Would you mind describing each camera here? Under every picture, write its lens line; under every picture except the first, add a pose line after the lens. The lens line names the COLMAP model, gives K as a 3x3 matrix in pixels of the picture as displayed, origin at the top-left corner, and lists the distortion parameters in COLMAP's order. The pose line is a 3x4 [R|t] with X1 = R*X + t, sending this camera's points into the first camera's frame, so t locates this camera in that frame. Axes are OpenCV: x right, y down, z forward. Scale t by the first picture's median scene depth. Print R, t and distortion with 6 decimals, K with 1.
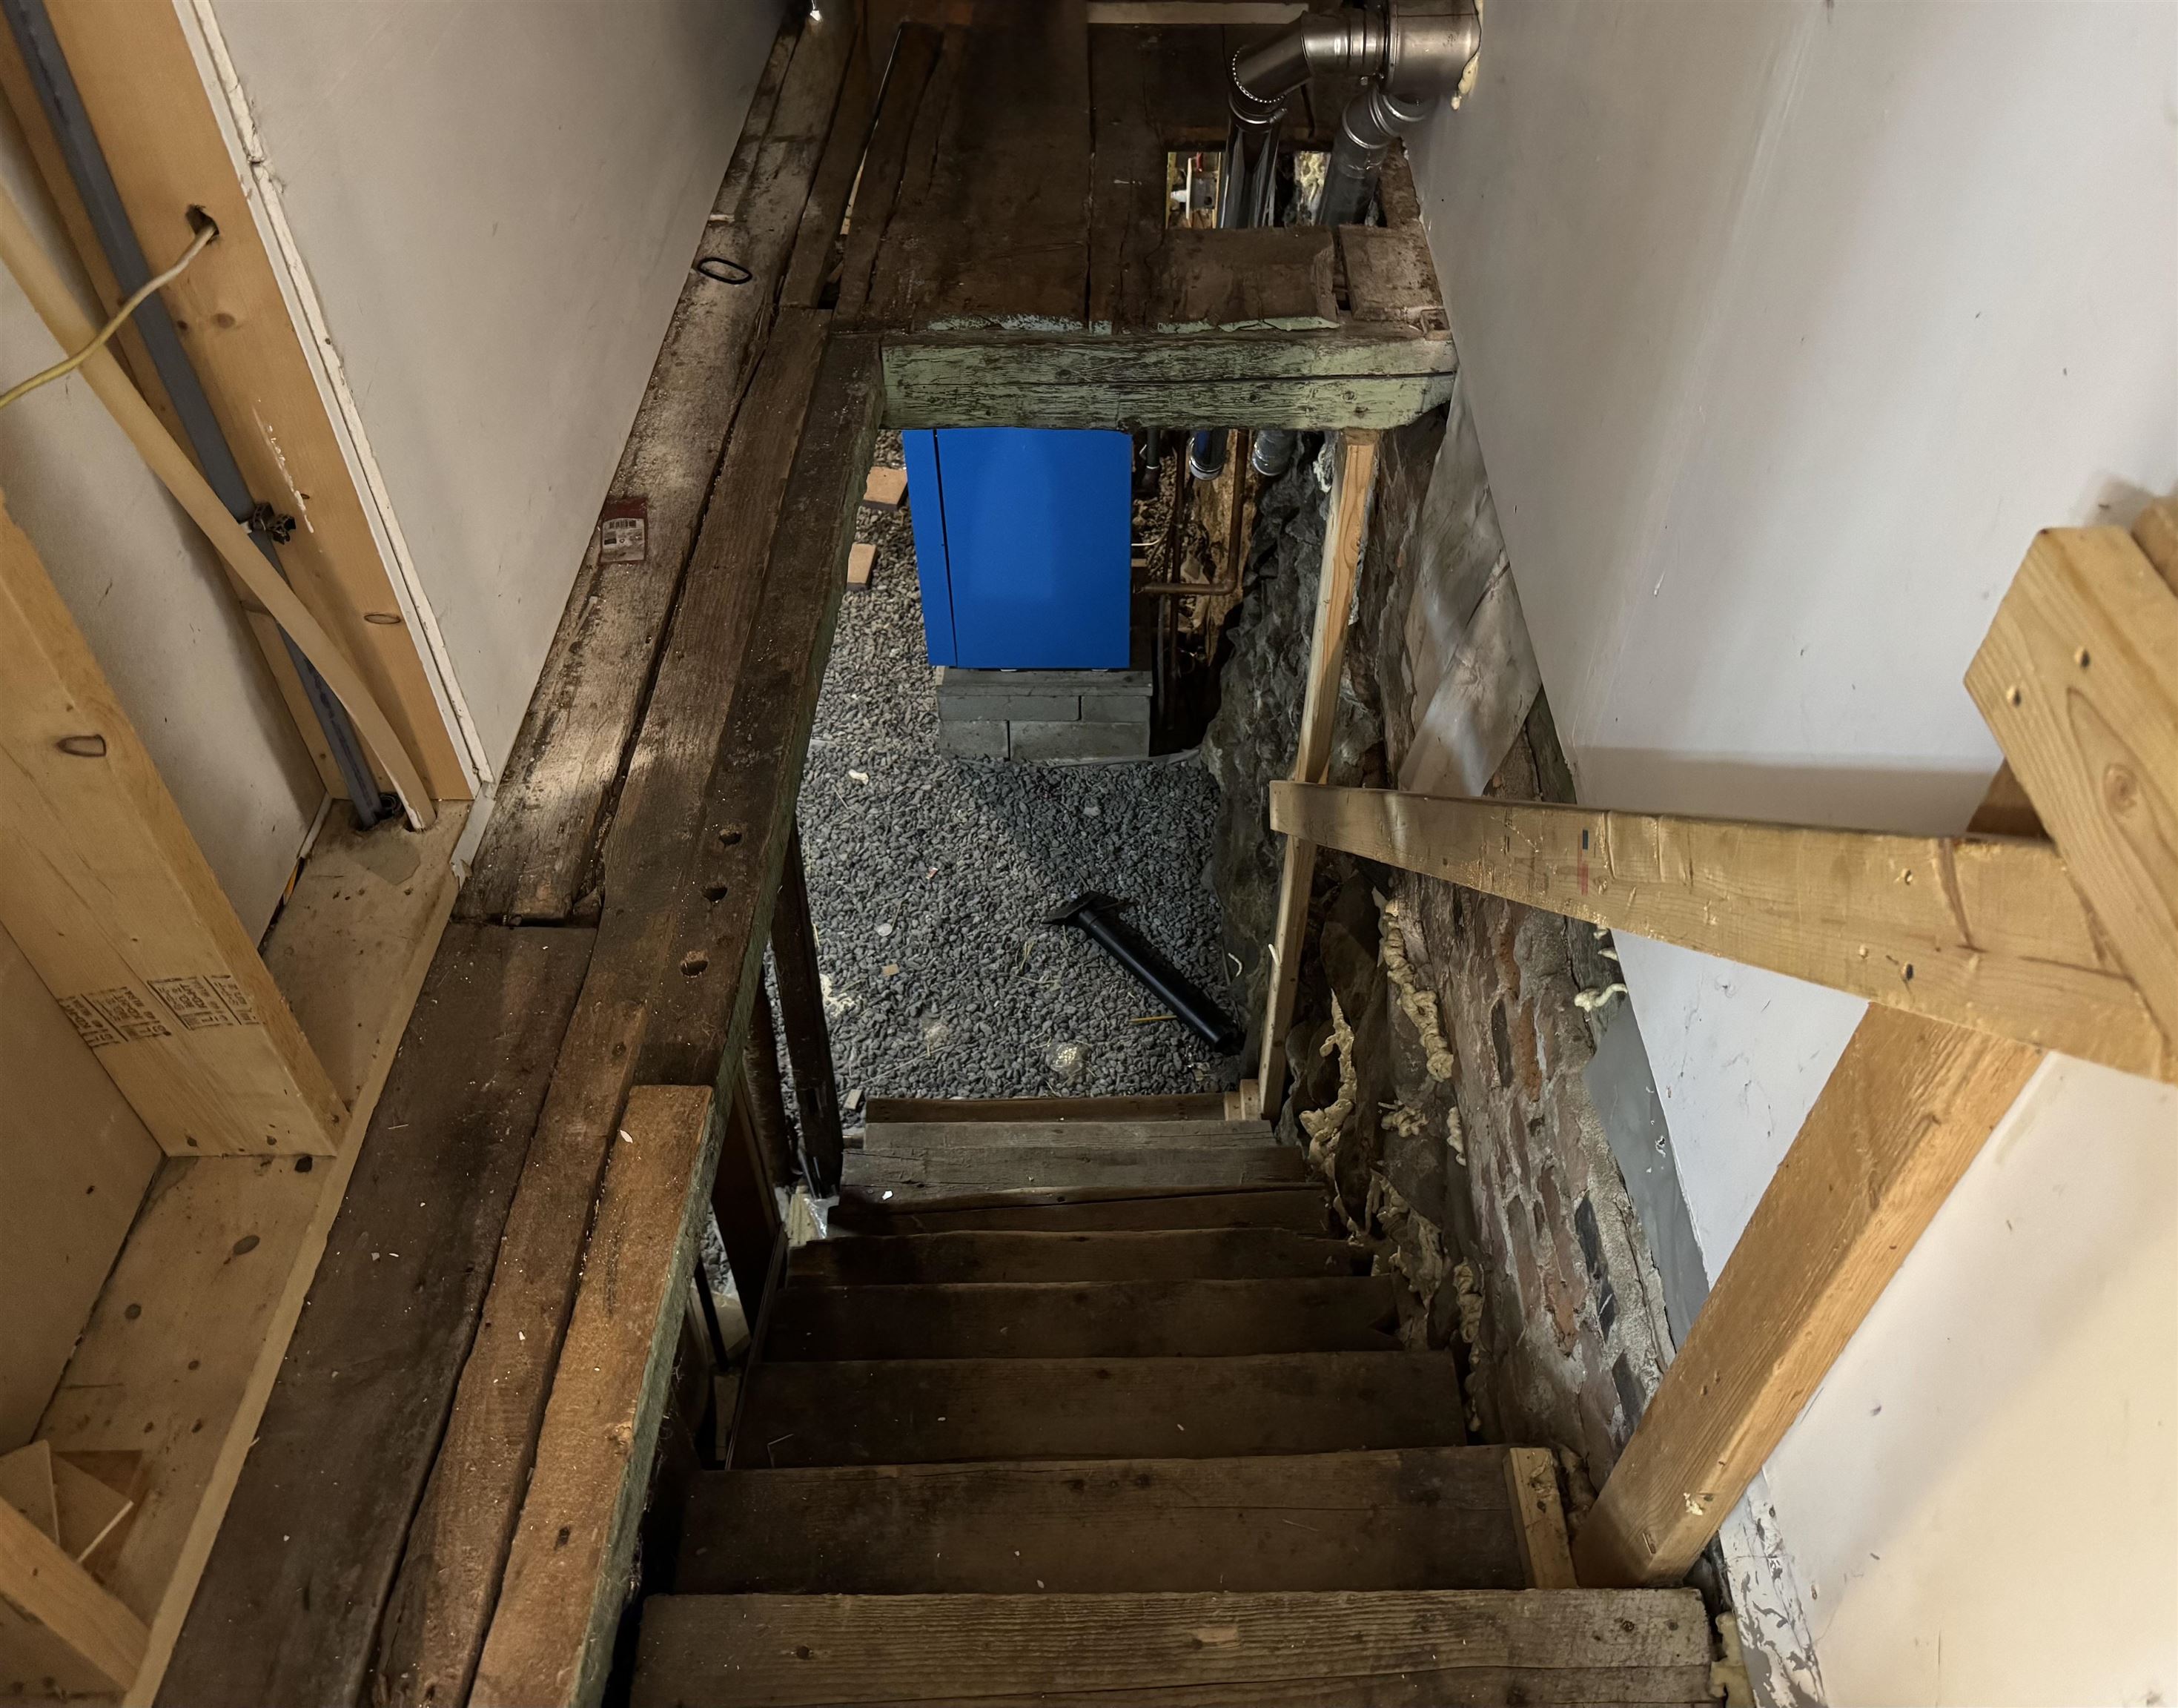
lens RADIAL K [[1635.8, 0, 1089.0], [0, 1635.8, 854.0], [0, 0, 1]] dist [0.122709, -0.271967]
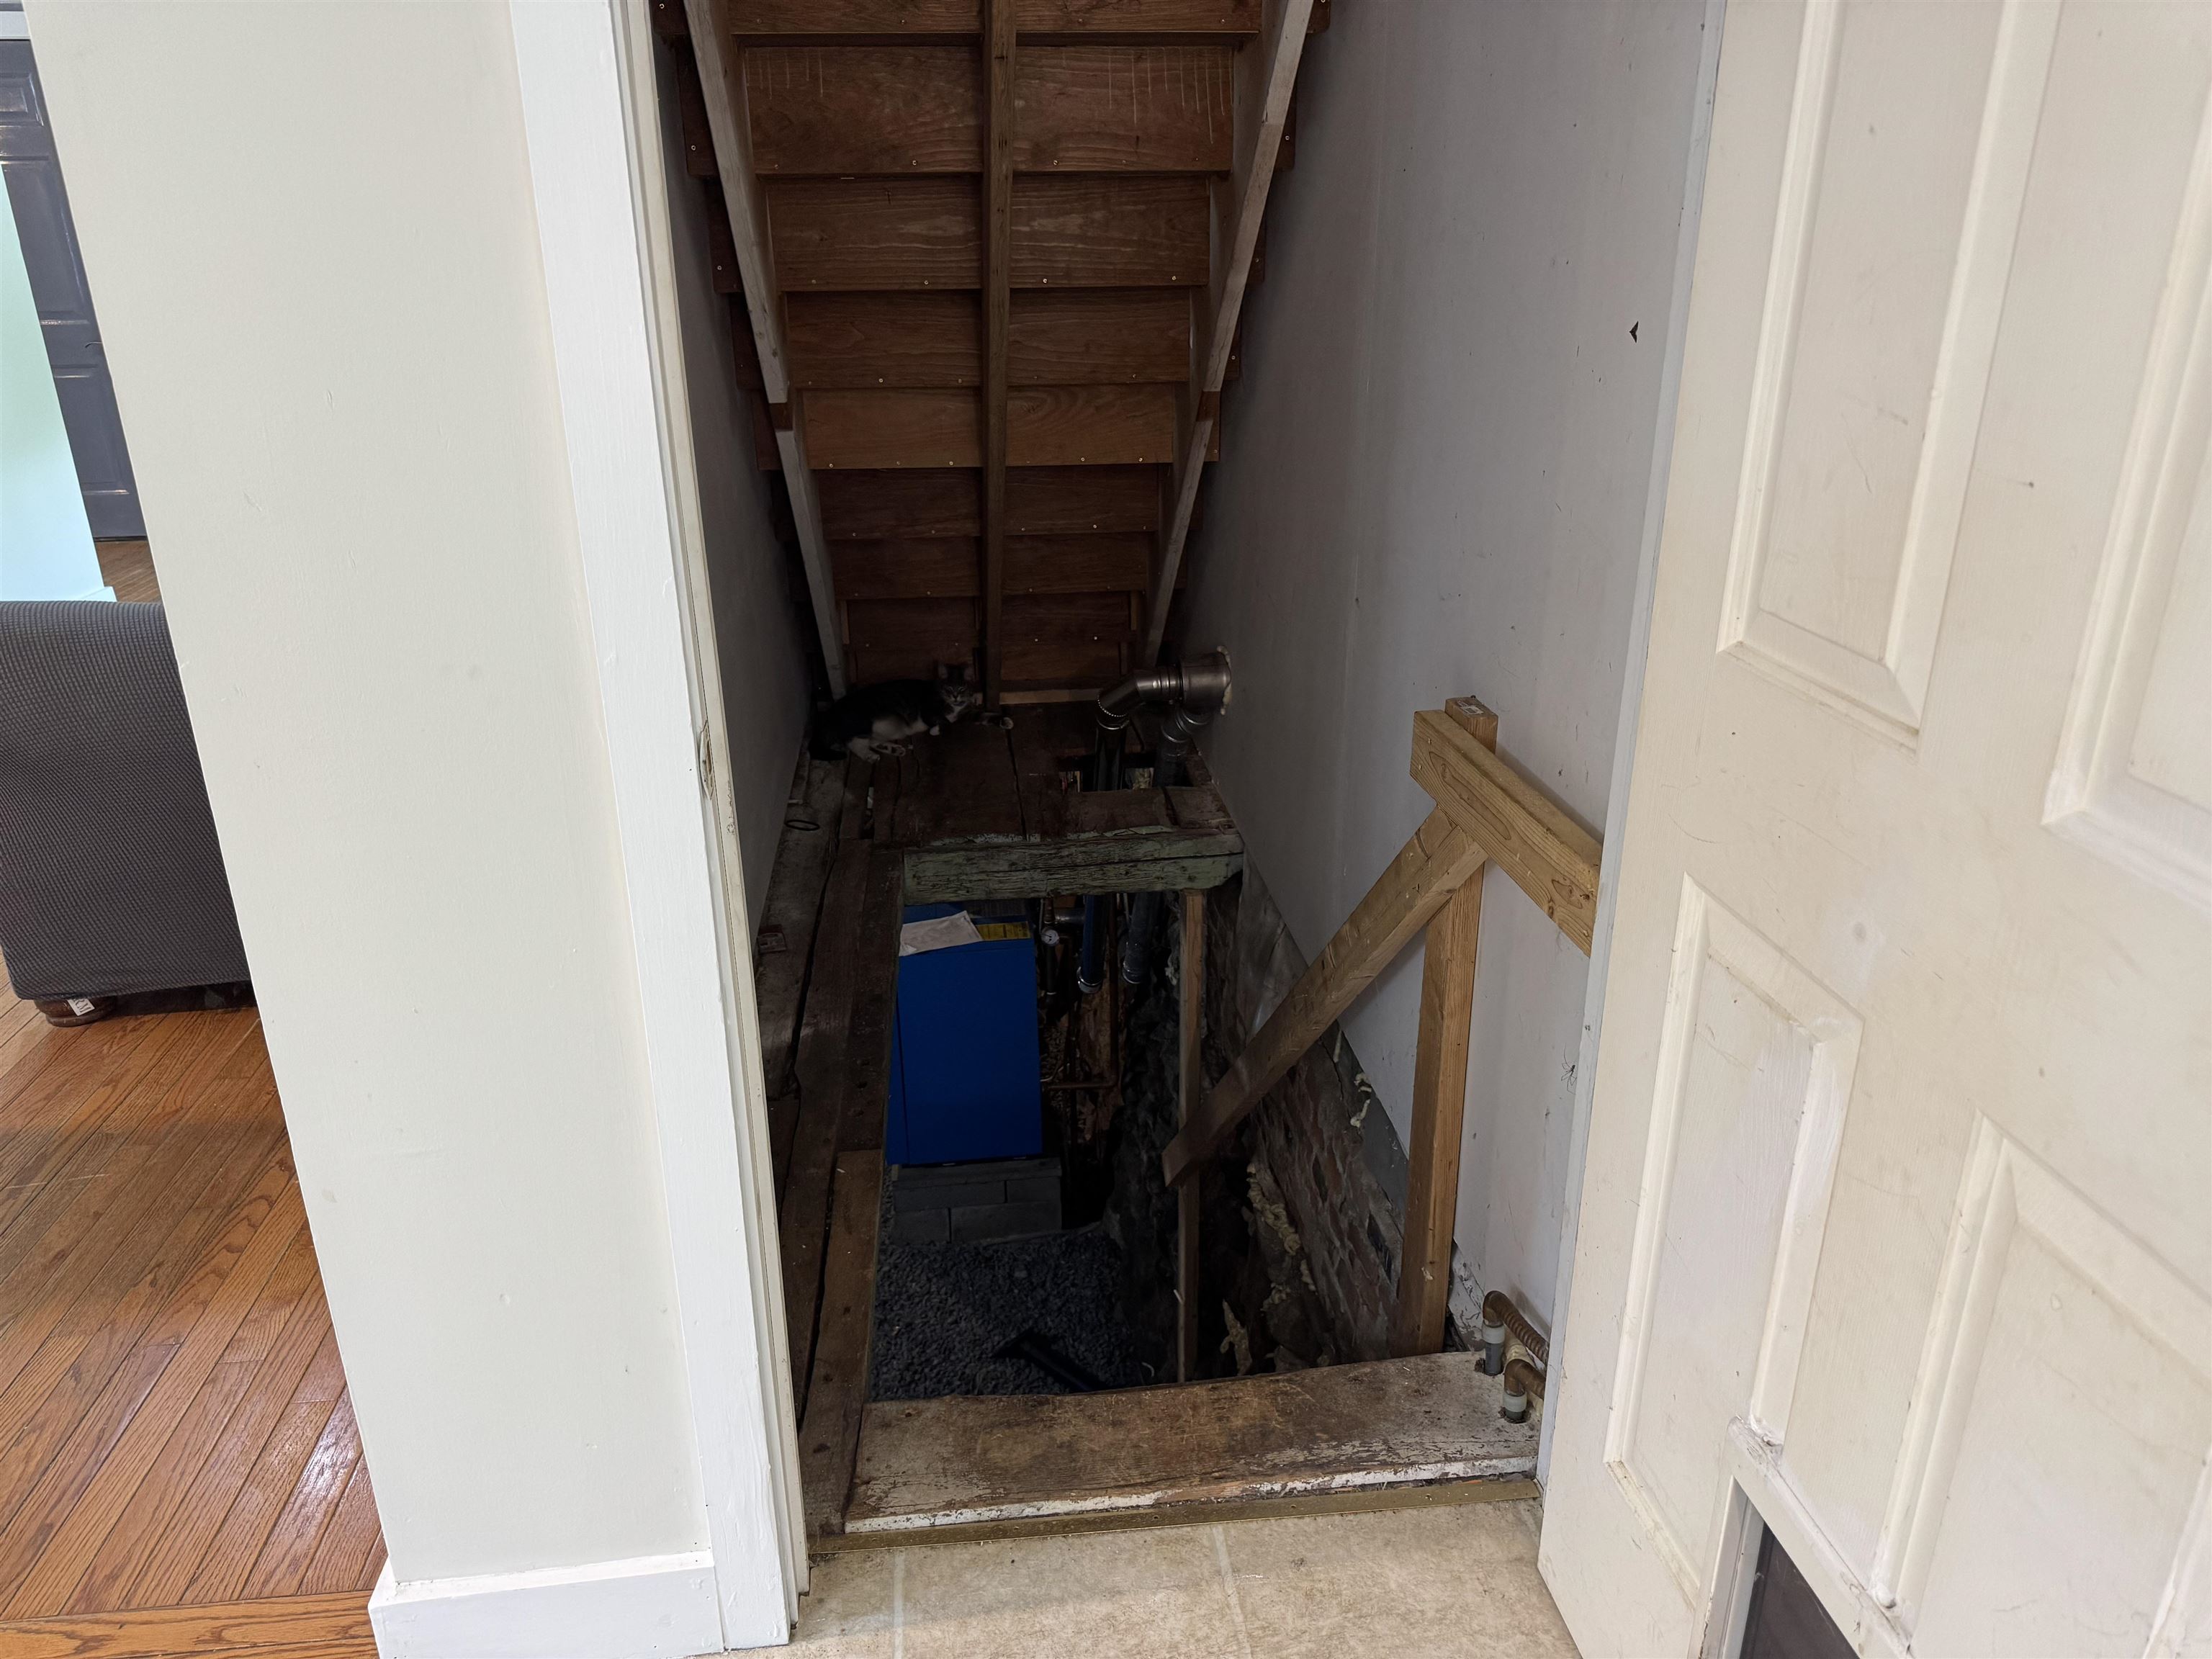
lens RADIAL K [[1563.4, 0, 1113.5], [0, 1563.4, 831.4], [0, 0, 1]] dist [0.025794, -0.029068]
pose [[0.991796, -0.053509, 0.116091, -0.095745], [0.097848, 0.902183, -0.420108, 0.349520], [-0.082255, 0.428021, 0.900018, -0.441281]]
